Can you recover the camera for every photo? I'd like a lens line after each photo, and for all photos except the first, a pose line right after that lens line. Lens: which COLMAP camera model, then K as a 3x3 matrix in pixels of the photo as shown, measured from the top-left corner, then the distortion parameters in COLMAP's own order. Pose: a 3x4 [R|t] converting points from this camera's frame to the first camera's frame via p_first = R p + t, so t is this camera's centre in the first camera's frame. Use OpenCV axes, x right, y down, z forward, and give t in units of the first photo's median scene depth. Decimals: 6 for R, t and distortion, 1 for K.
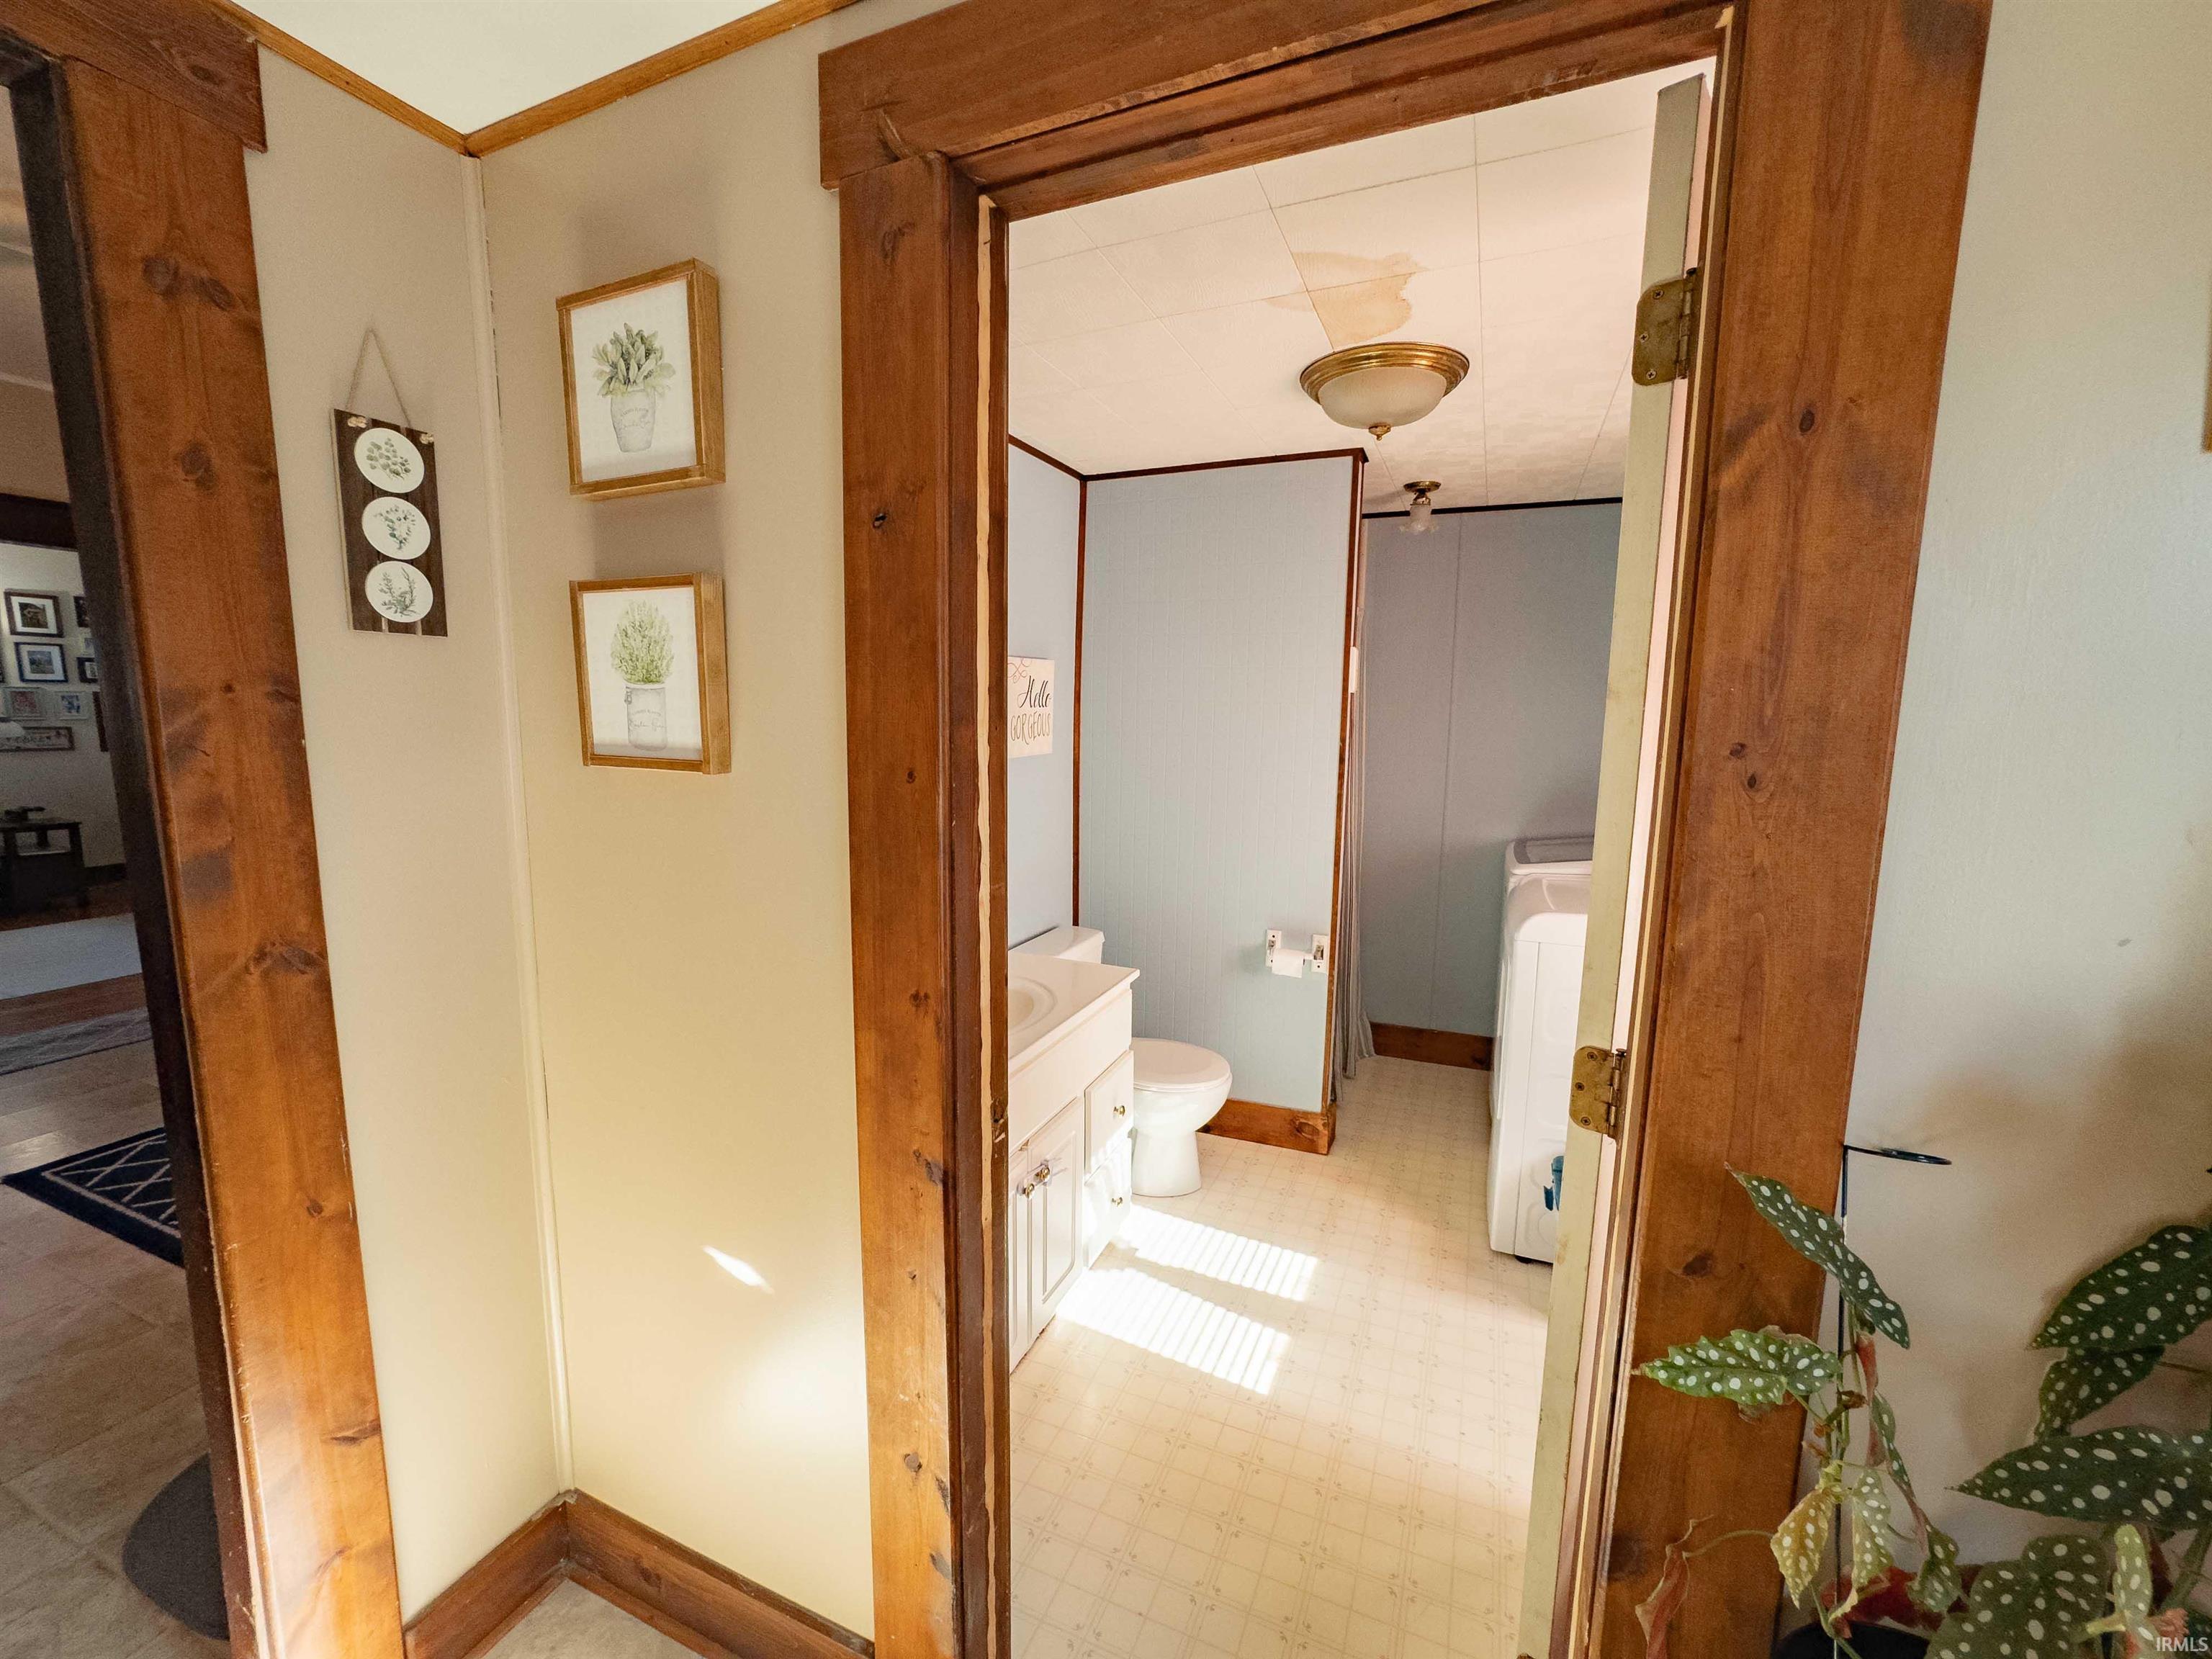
lens RADIAL K [[899.0, 0, 1098.2], [0, 899.0, 826.1], [0, 0, 1]] dist [-0.031608, 0.012081]
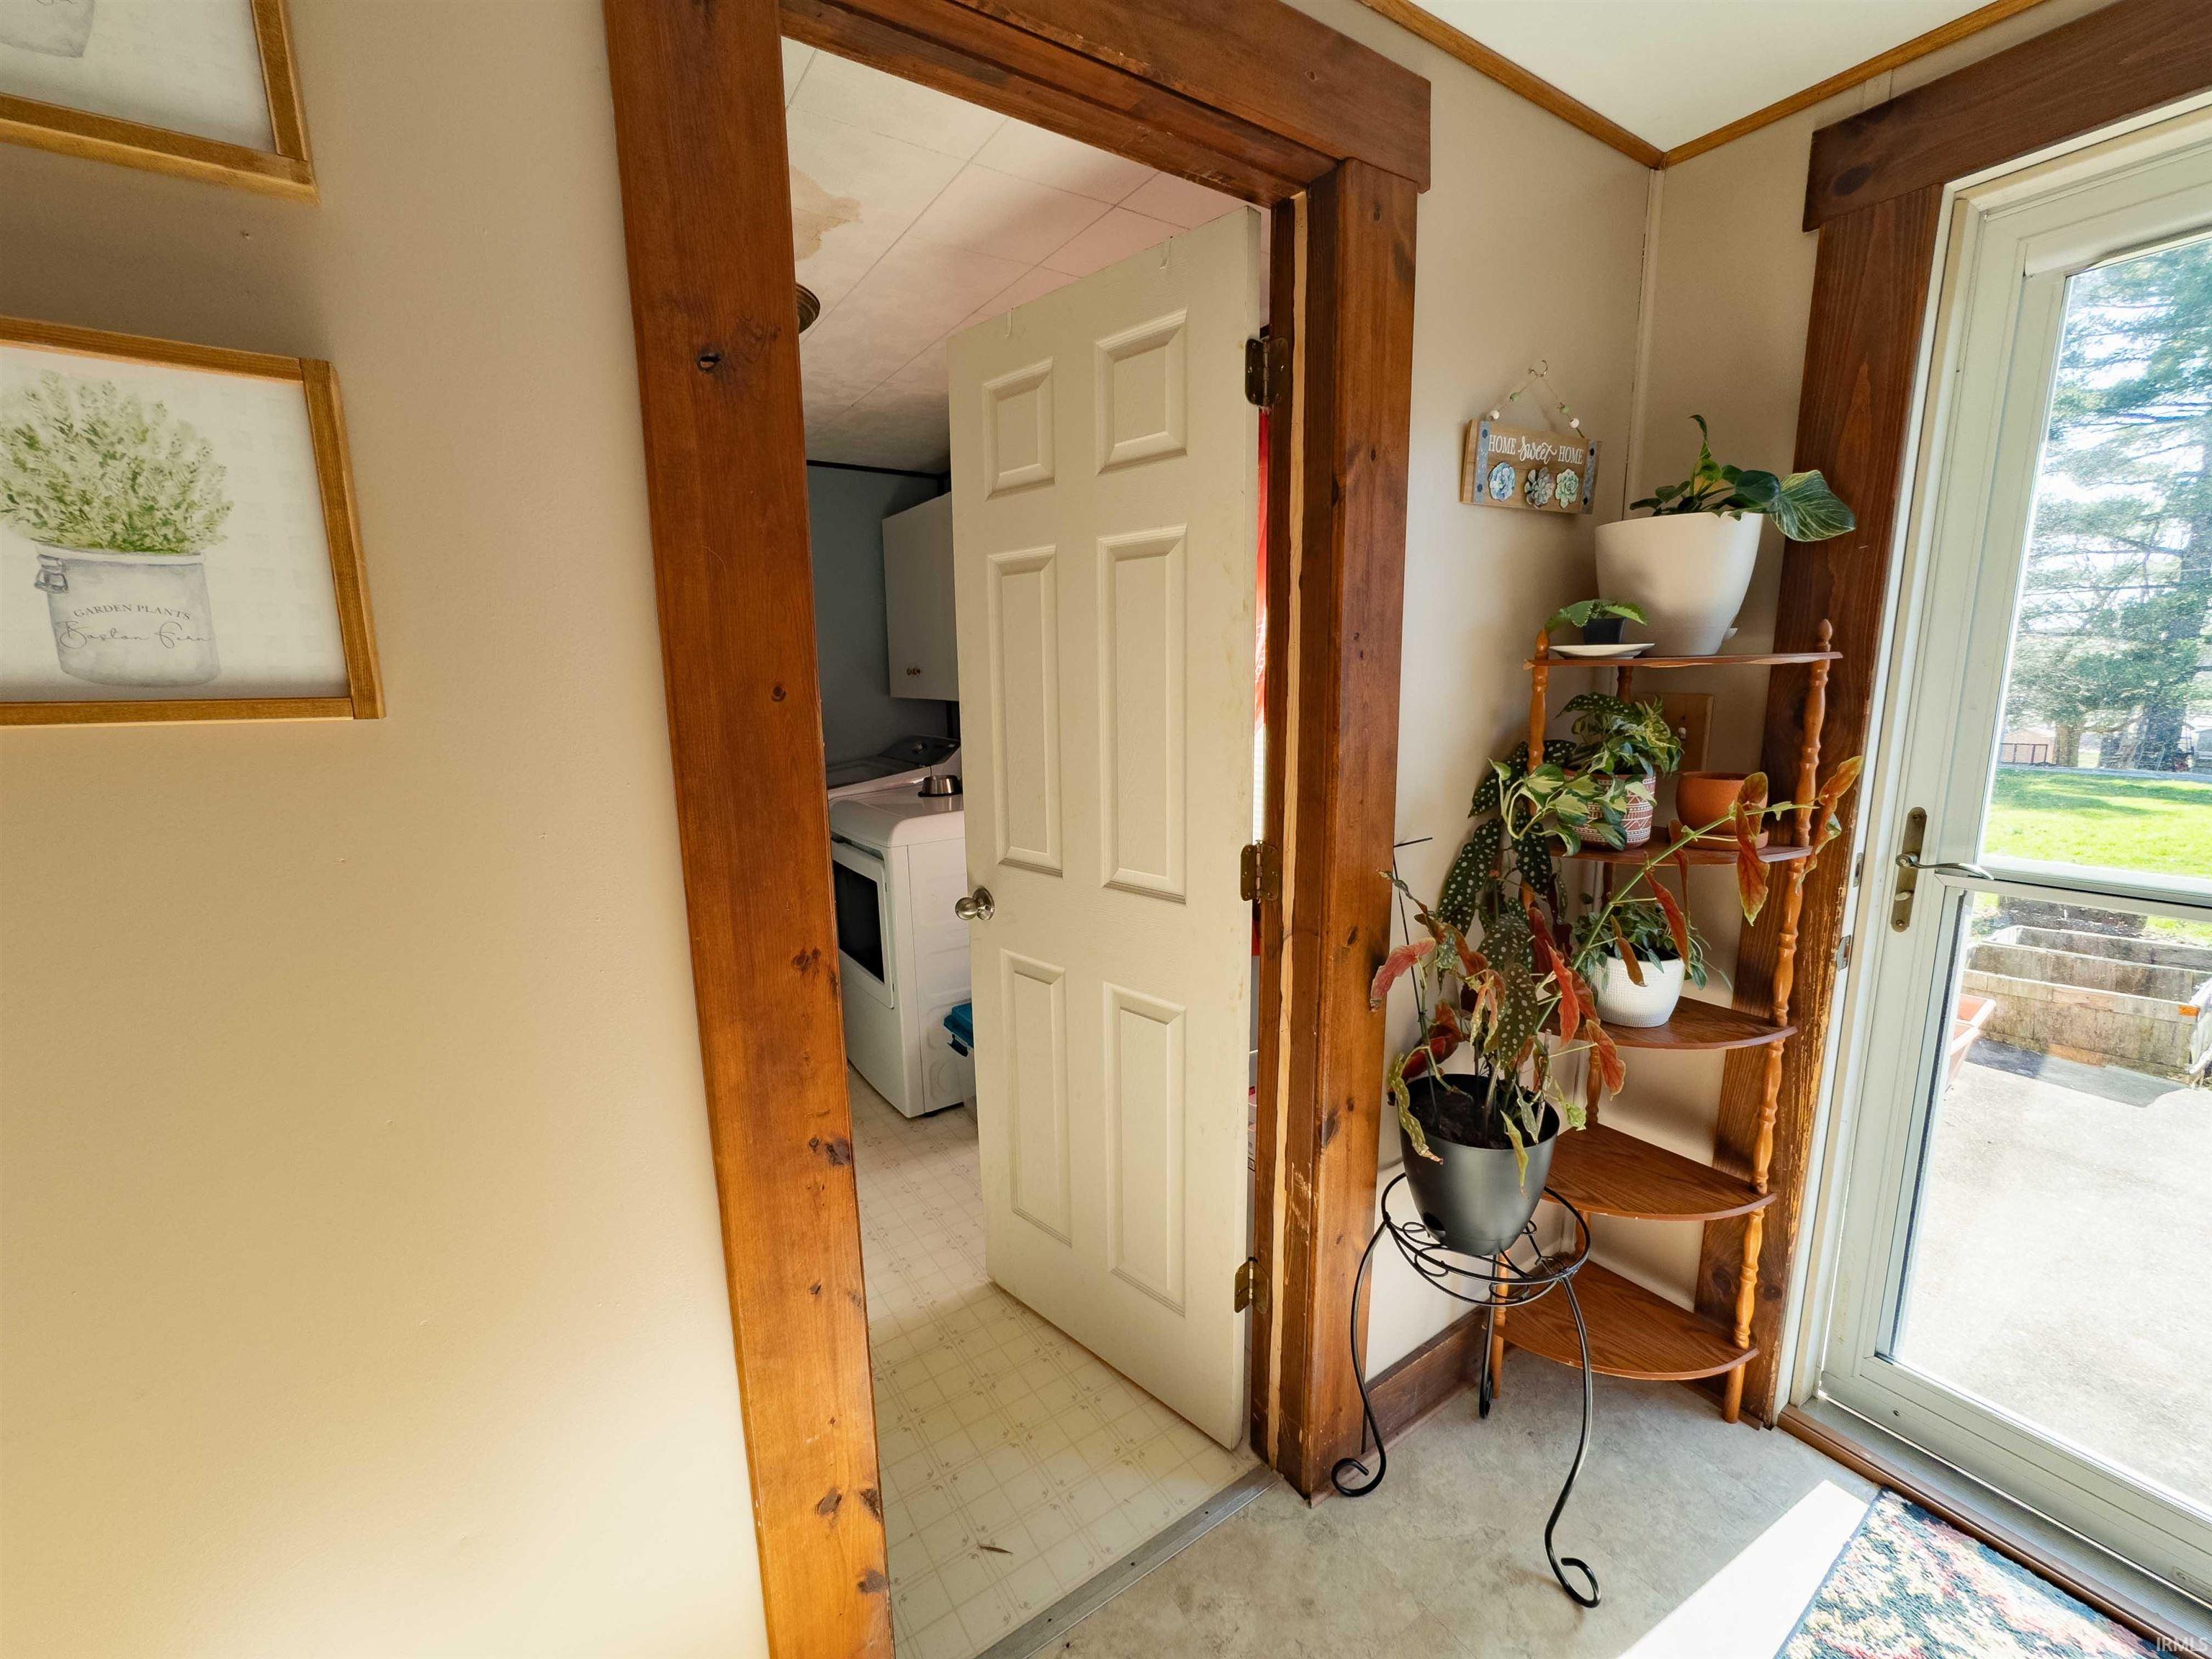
lens RADIAL K [[899.0, 0, 1103.6], [0, 899.0, 825.5], [0, 0, 1]] dist [-0.031608, 0.012081]
pose [[0.538768, -0.166840, 0.825769, -0.342673], [0.131382, 0.984841, 0.113260, 0.004944], [-0.832147, 0.047470, 0.552520, 0.141277]]
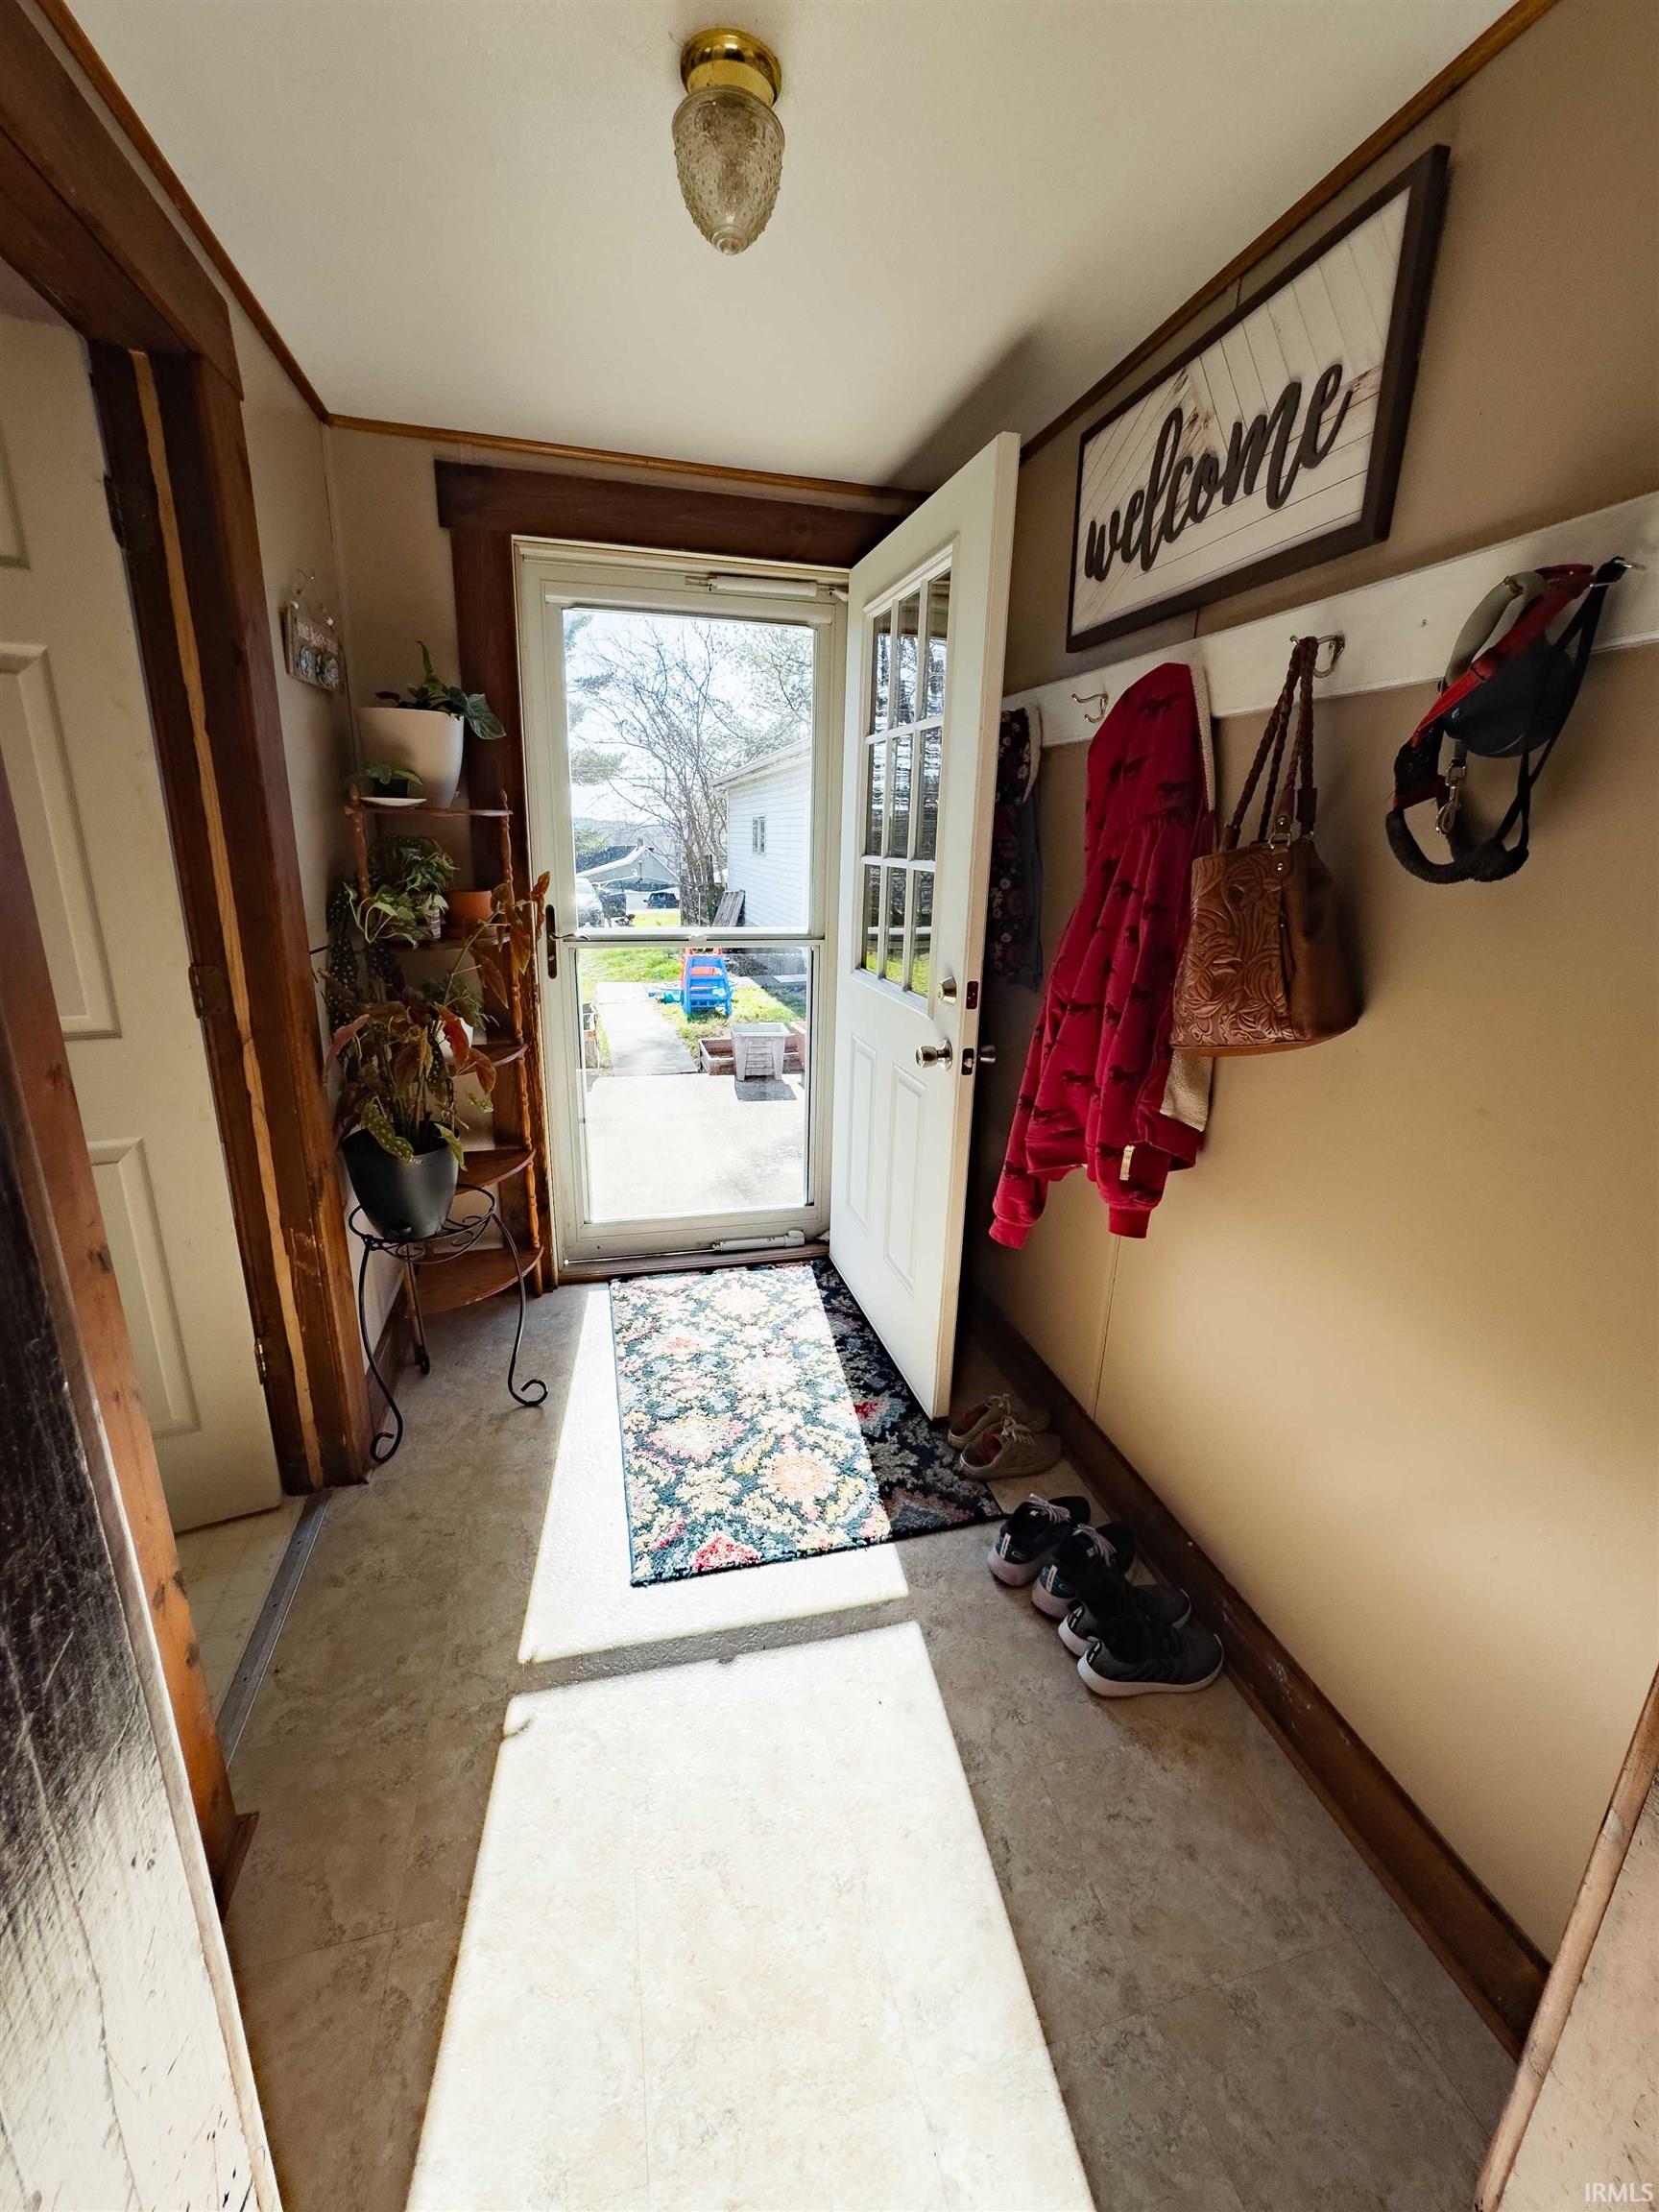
lens RADIAL K [[899.0, 0, 829.4], [0, 899.0, 1109.6], [0, 0, 1]] dist [-0.031608, 0.012081]
pose [[-0.624281, -0.253687, 0.738861, -0.593742], [0.069333, 0.924078, 0.375862, -0.017517], [-0.778117, 0.285871, -0.559296, 0.410195]]
